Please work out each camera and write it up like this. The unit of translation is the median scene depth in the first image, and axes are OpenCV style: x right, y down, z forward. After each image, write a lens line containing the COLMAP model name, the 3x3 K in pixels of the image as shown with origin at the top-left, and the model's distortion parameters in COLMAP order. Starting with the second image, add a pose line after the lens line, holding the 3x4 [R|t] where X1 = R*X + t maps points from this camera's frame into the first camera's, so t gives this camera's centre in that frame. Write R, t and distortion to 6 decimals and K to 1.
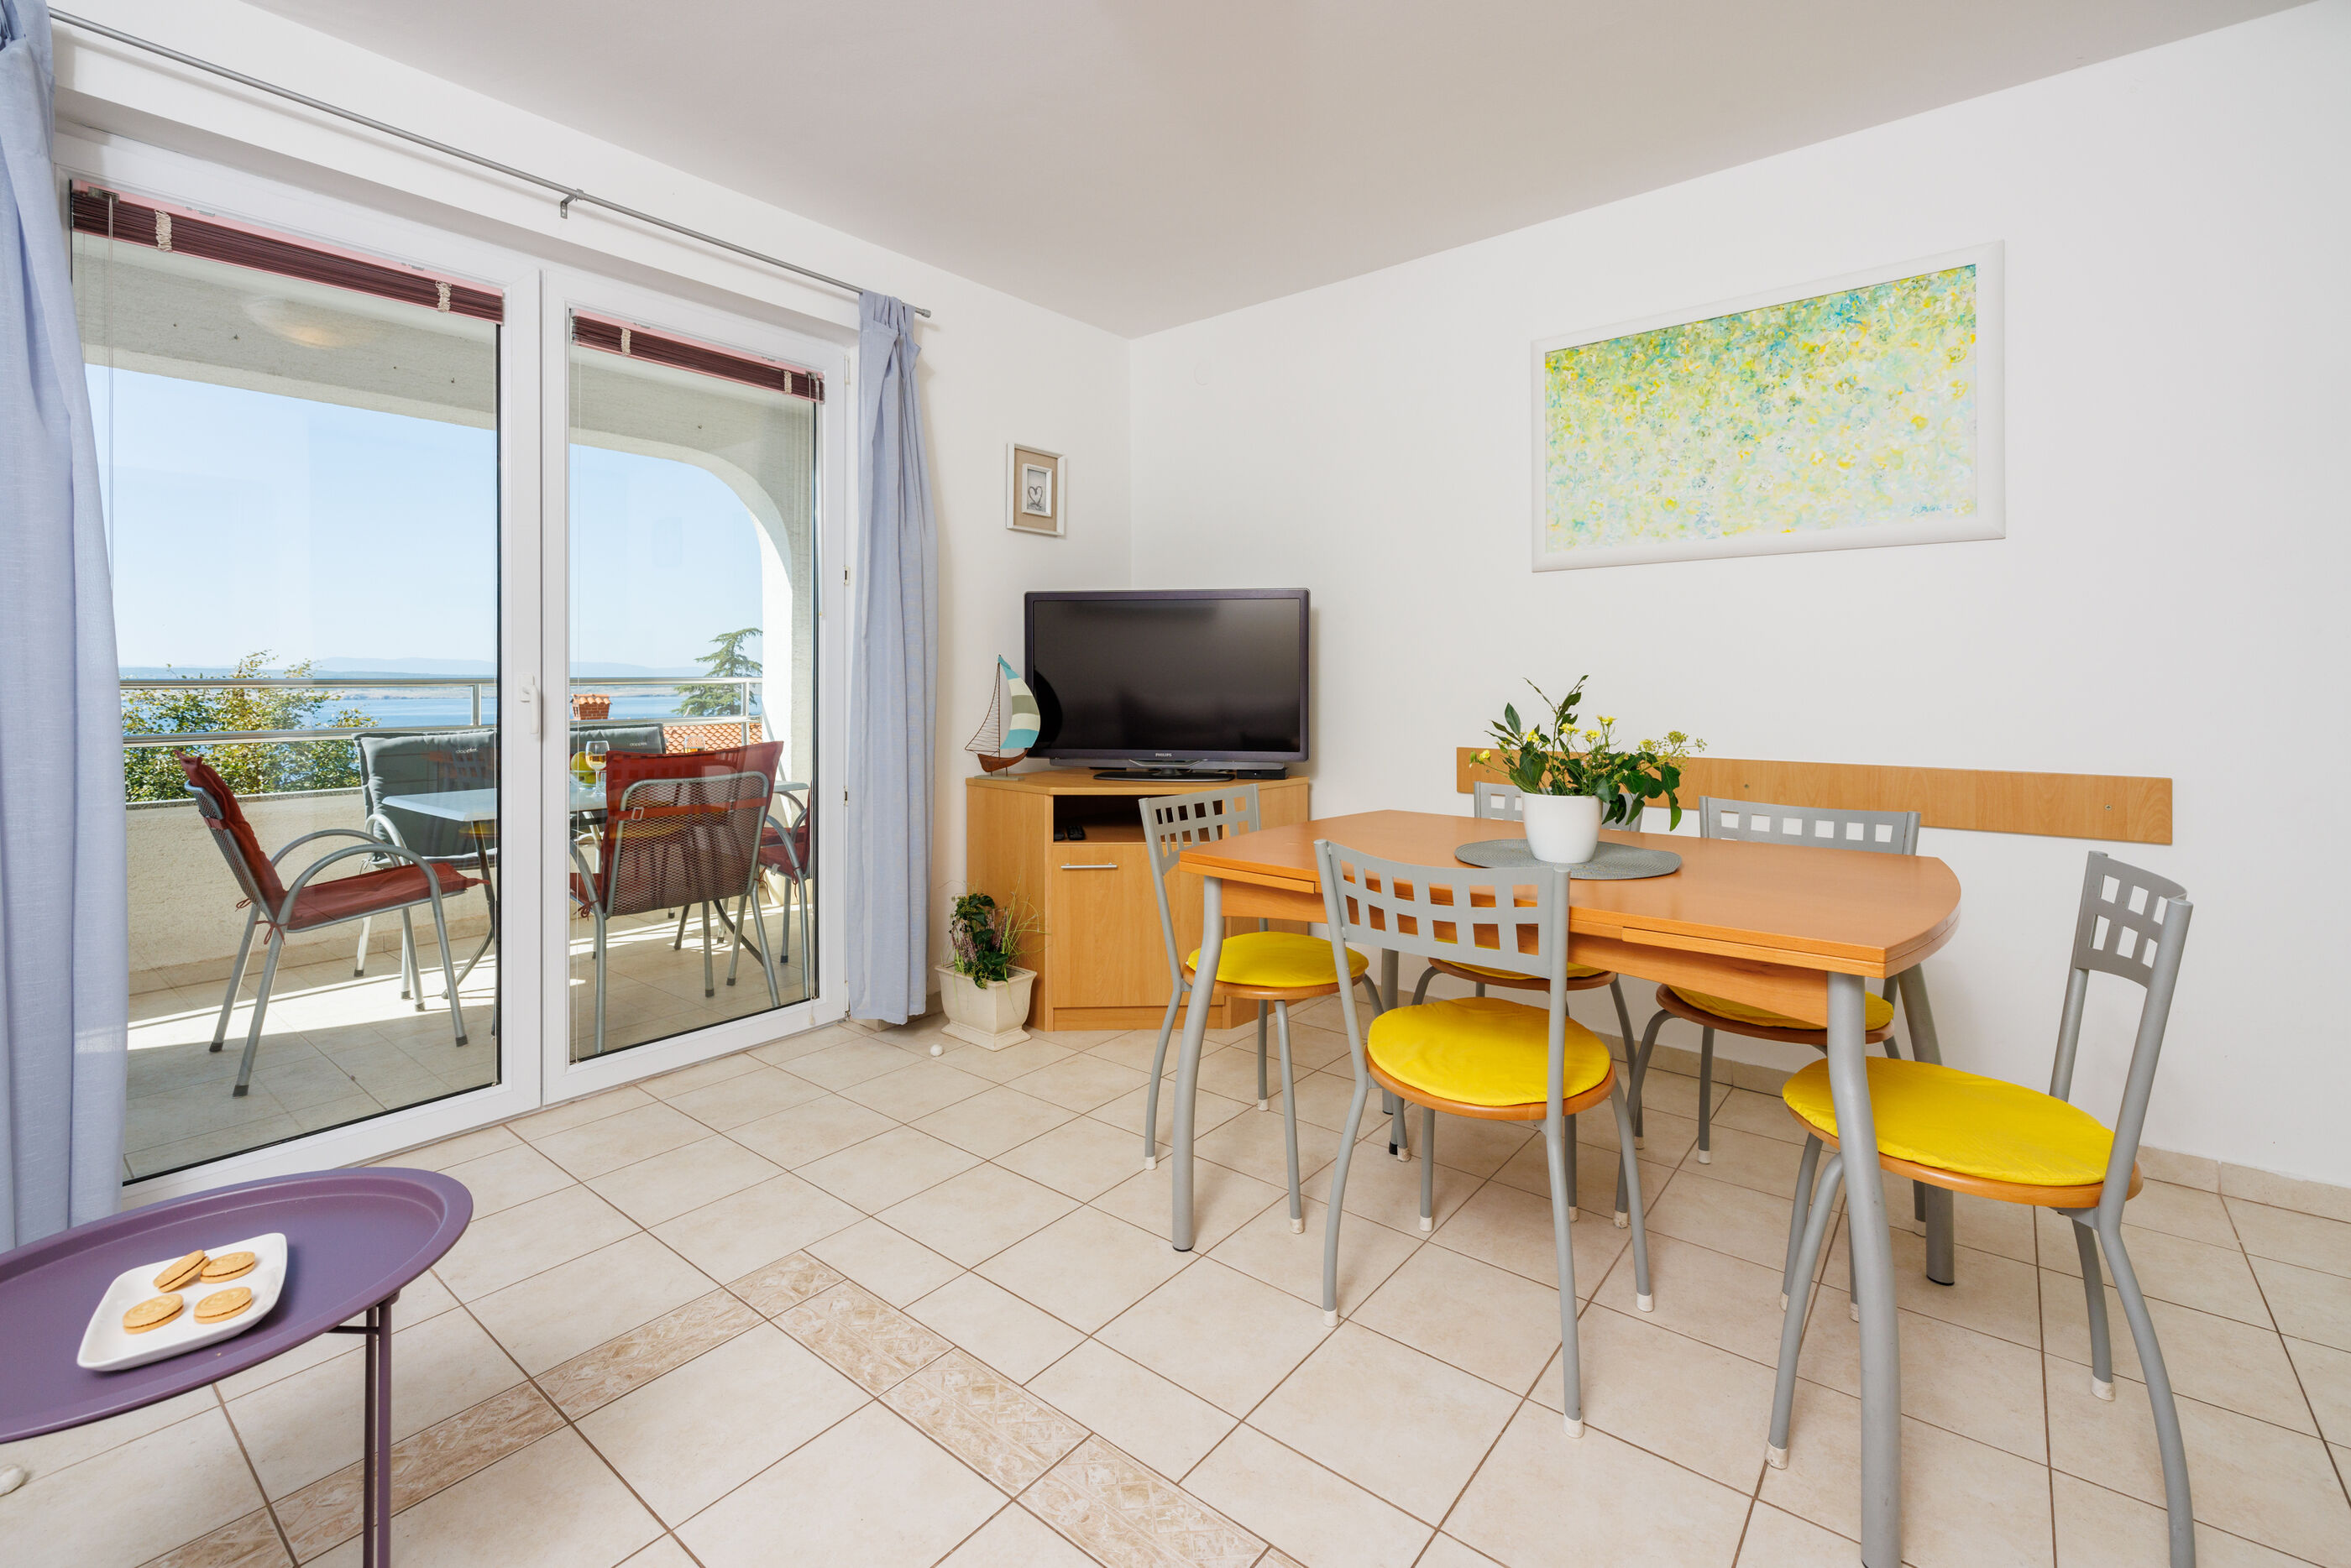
lens RADIAL K [[1038.6, 0, 1203.2], [0, 1038.6, 678.4], [0, 0, 1]] dist [0.002202, 0.000496]
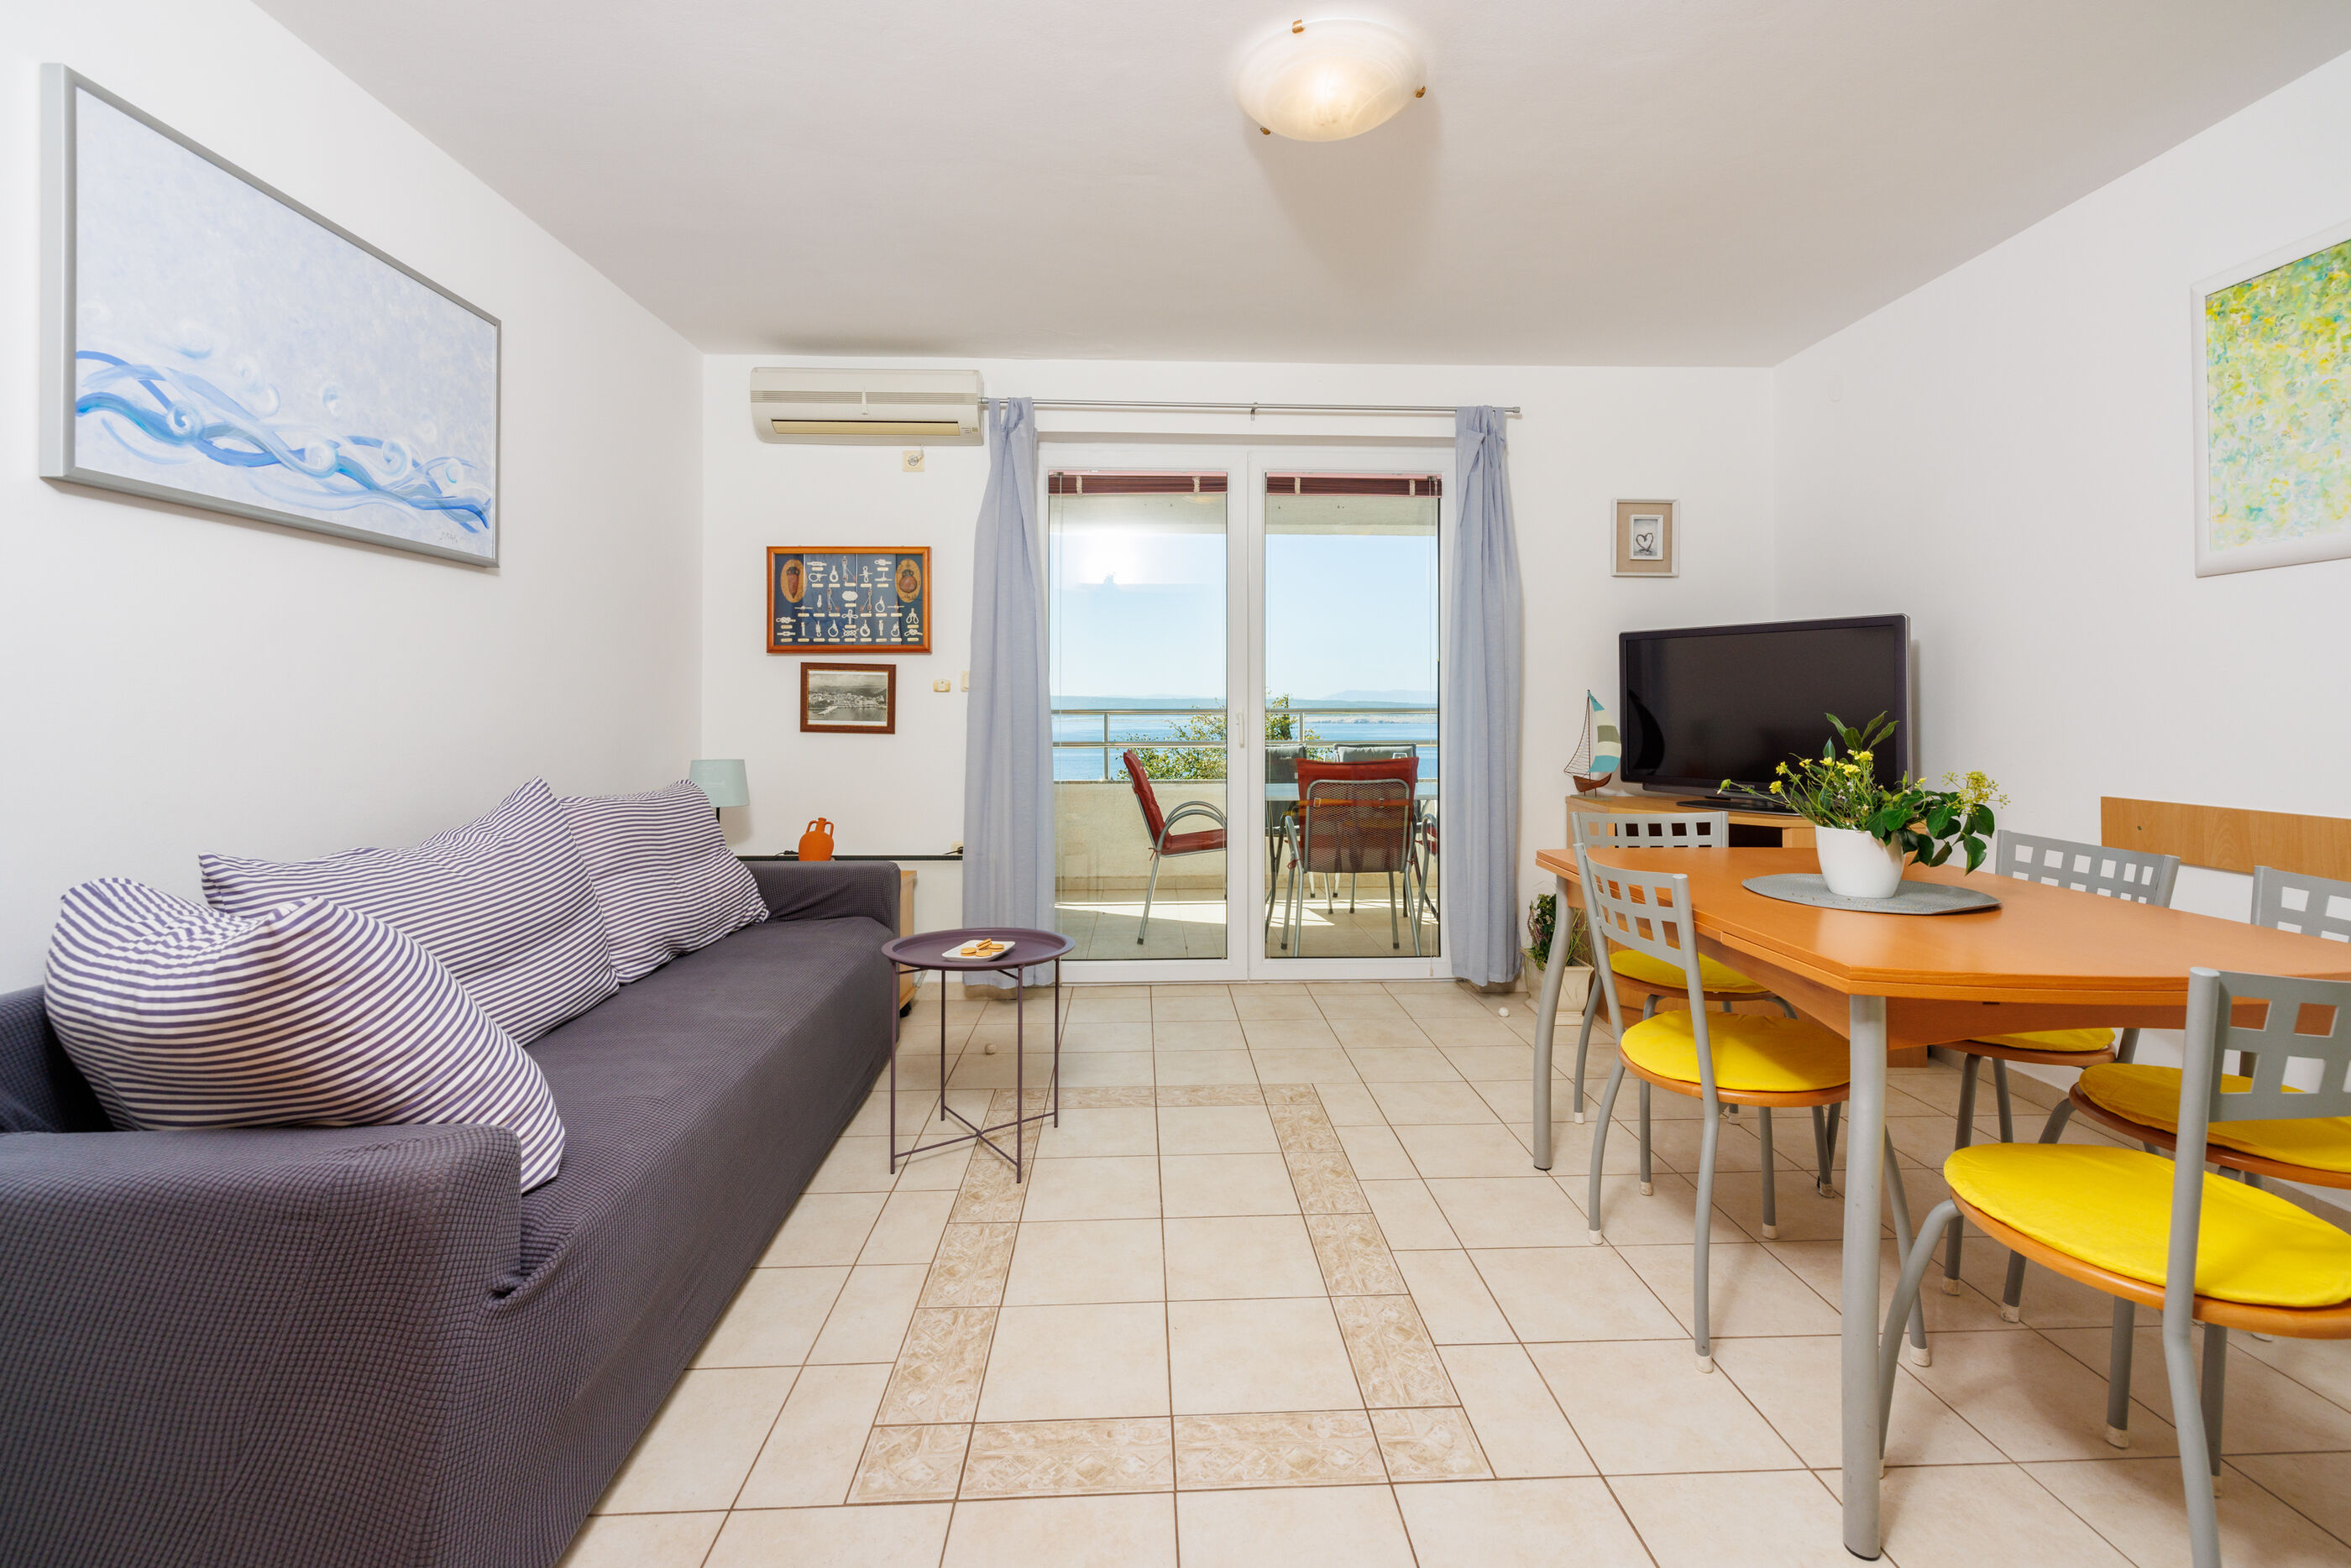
lens RADIAL K [[1038.6, 0, 1168.2], [0, 1038.6, 699.4], [0, 0, 1]] dist [0.002202, 0.000496]
pose [[0.646679, -0.005766, -0.762740, 0.454239], [0.000541, 0.999975, -0.007101, -0.005321], [0.762762, 0.004179, 0.646666, -0.109204]]
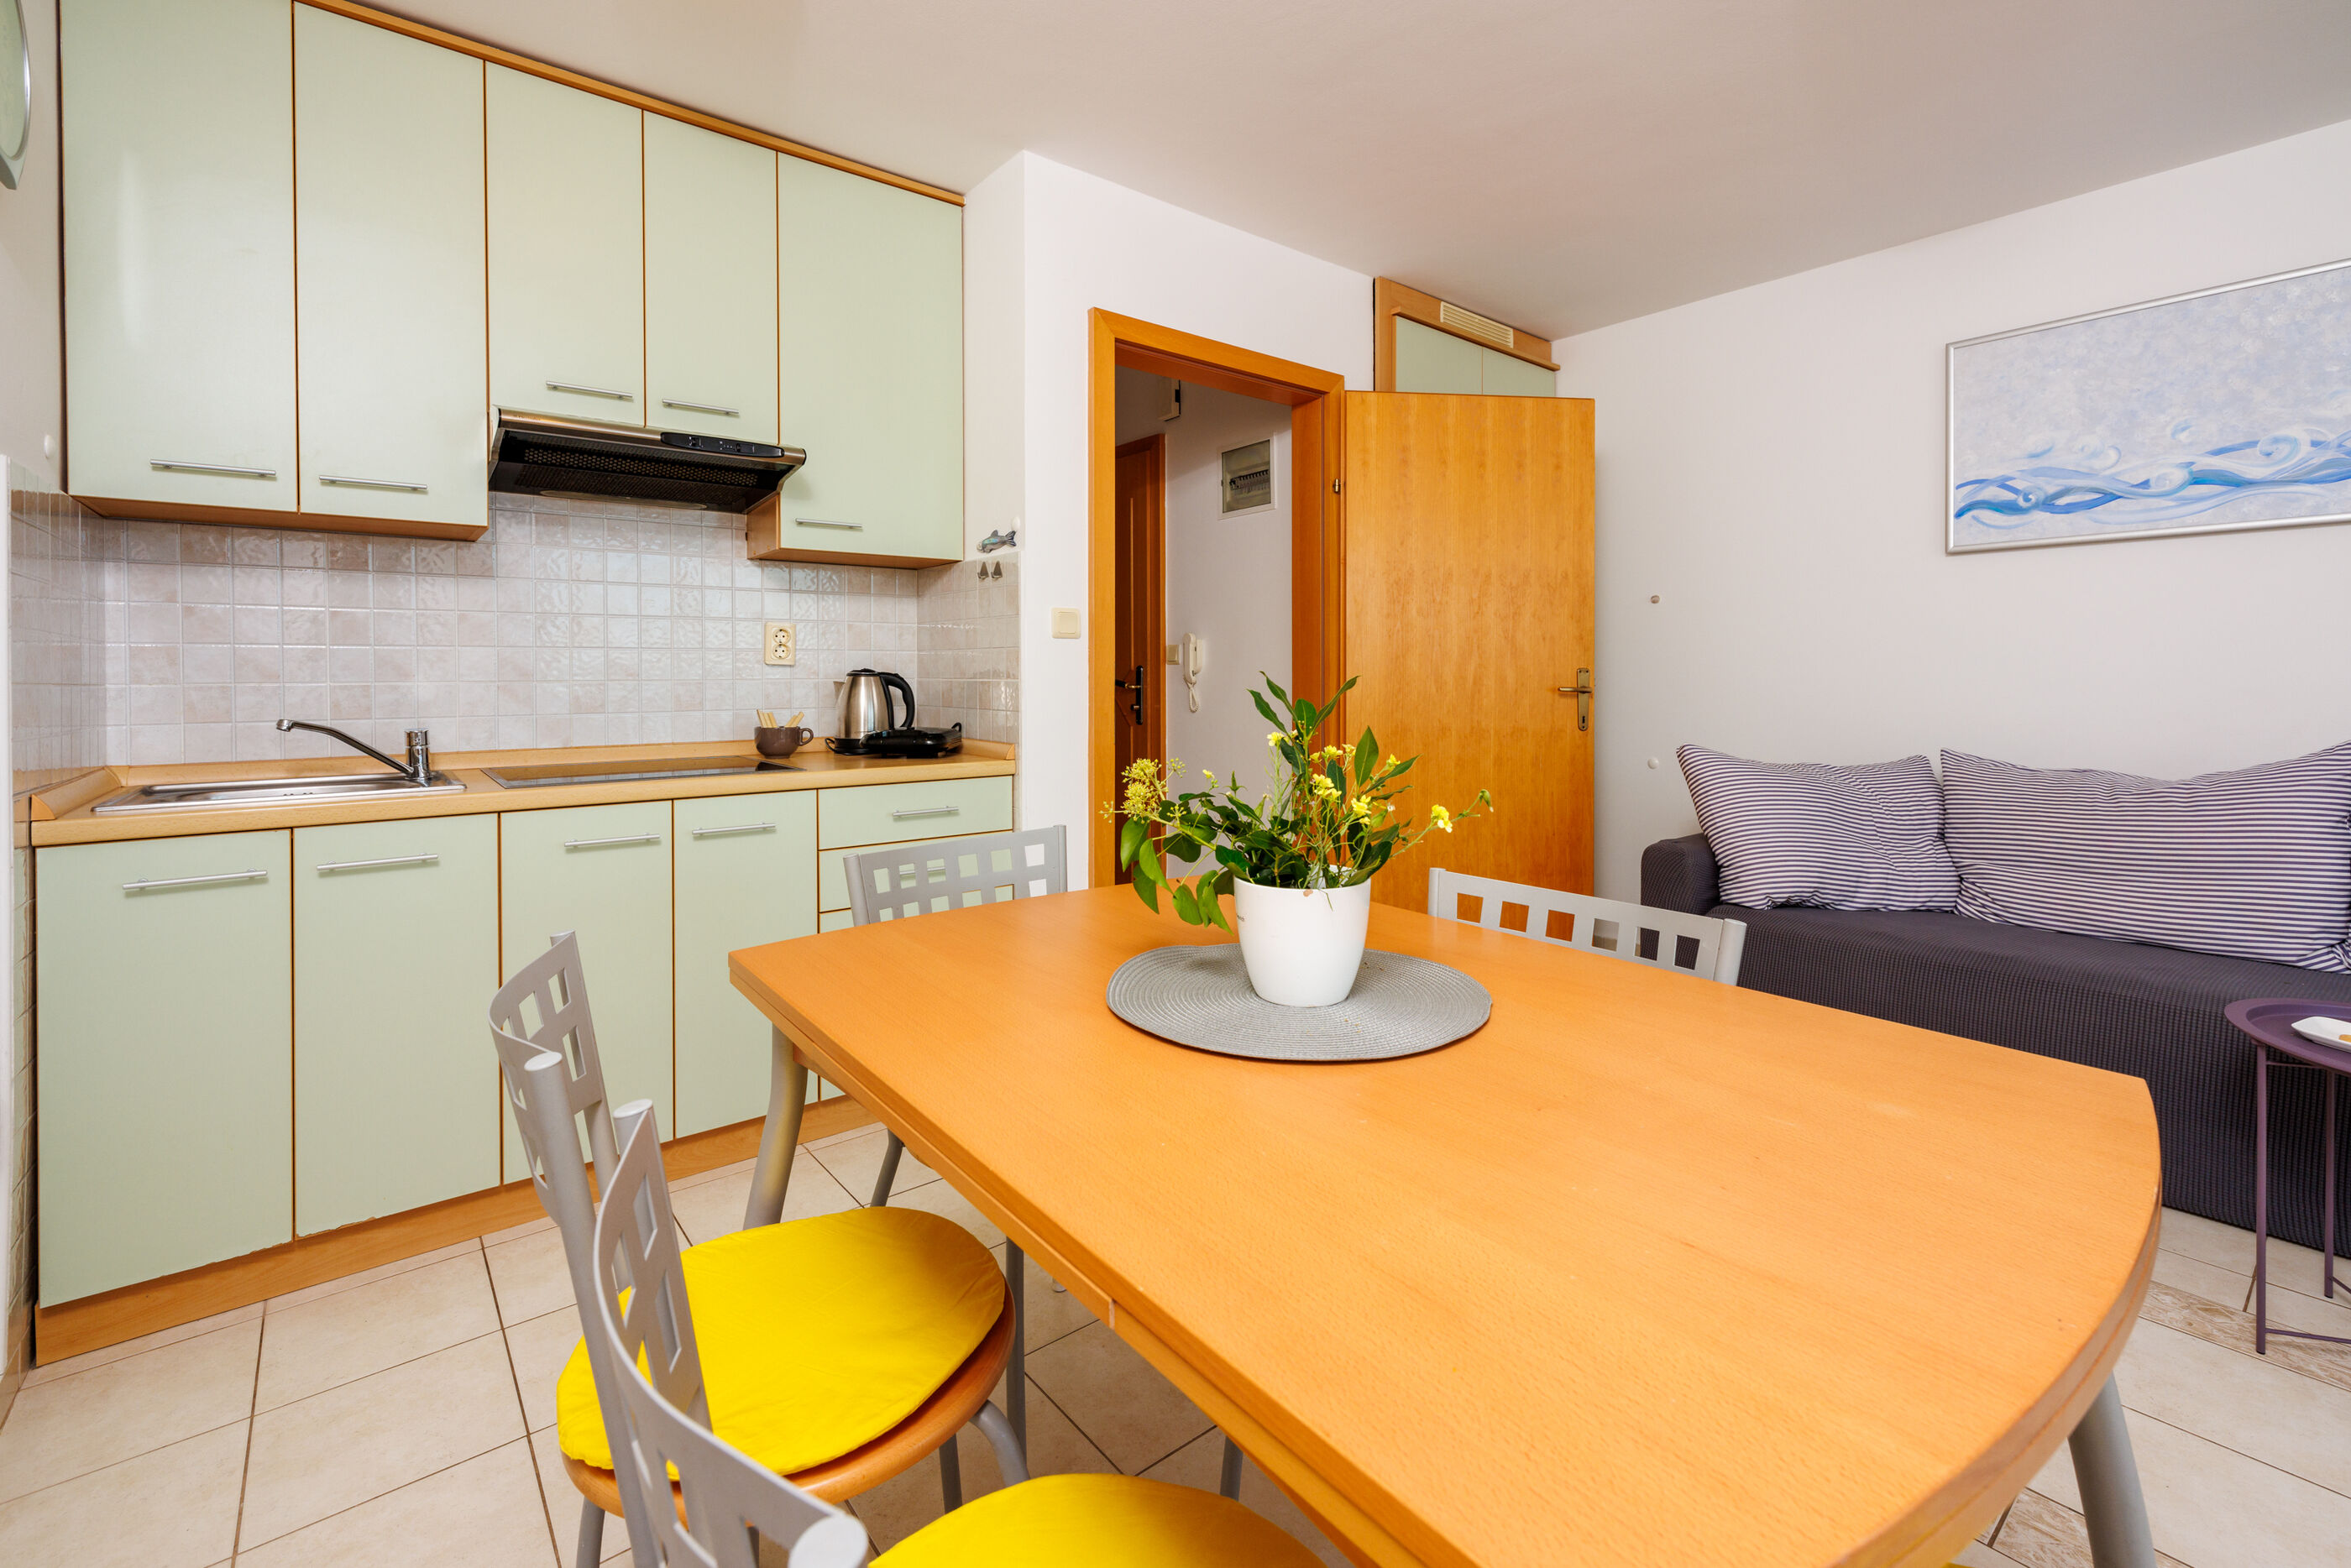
lens RADIAL K [[1038.6, 0, 1213.6], [0, 1038.6, 680.8], [0, 0, 1]] dist [0.002202, 0.000496]
pose [[-0.979808, -0.000410, 0.199938, 0.182863], [0.001053, 0.999973, 0.007209, -0.002237], [-0.199936, 0.007274, -0.979782, 1.055190]]
